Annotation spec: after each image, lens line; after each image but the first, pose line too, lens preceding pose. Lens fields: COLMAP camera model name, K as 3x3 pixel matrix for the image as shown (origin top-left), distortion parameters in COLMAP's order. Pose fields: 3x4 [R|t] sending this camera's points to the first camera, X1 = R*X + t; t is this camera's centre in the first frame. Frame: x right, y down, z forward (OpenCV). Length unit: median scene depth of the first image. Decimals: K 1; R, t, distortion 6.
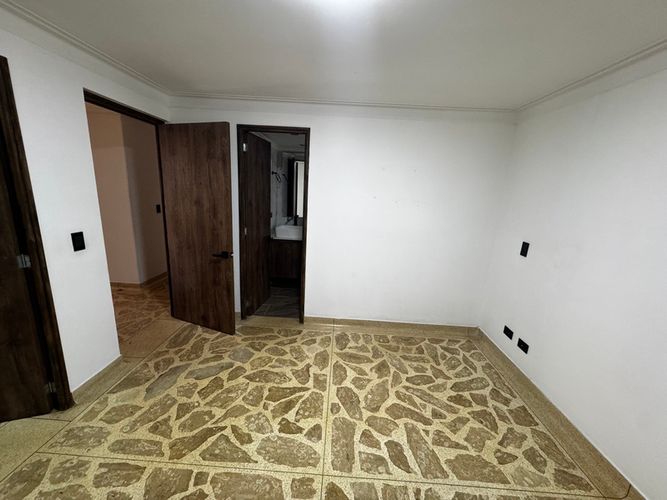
lens RADIAL K [[267.0, 0, 333.7], [0, 267.0, 249.2], [0, 0, 1]] dist [-0.001292, 0.000356]
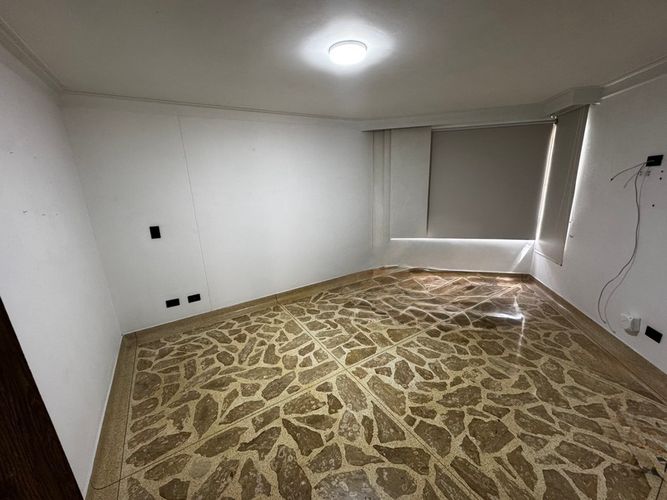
lens RADIAL K [[267.0, 0, 333.9], [0, 267.0, 249.6], [0, 0, 1]] dist [-0.001292, 0.000356]
pose [[-0.572147, -0.244548, 0.782844, -0.808245], [0.186940, 0.890500, 0.414804, -0.331106], [-0.798562, 0.383674, -0.463781, 1.169753]]
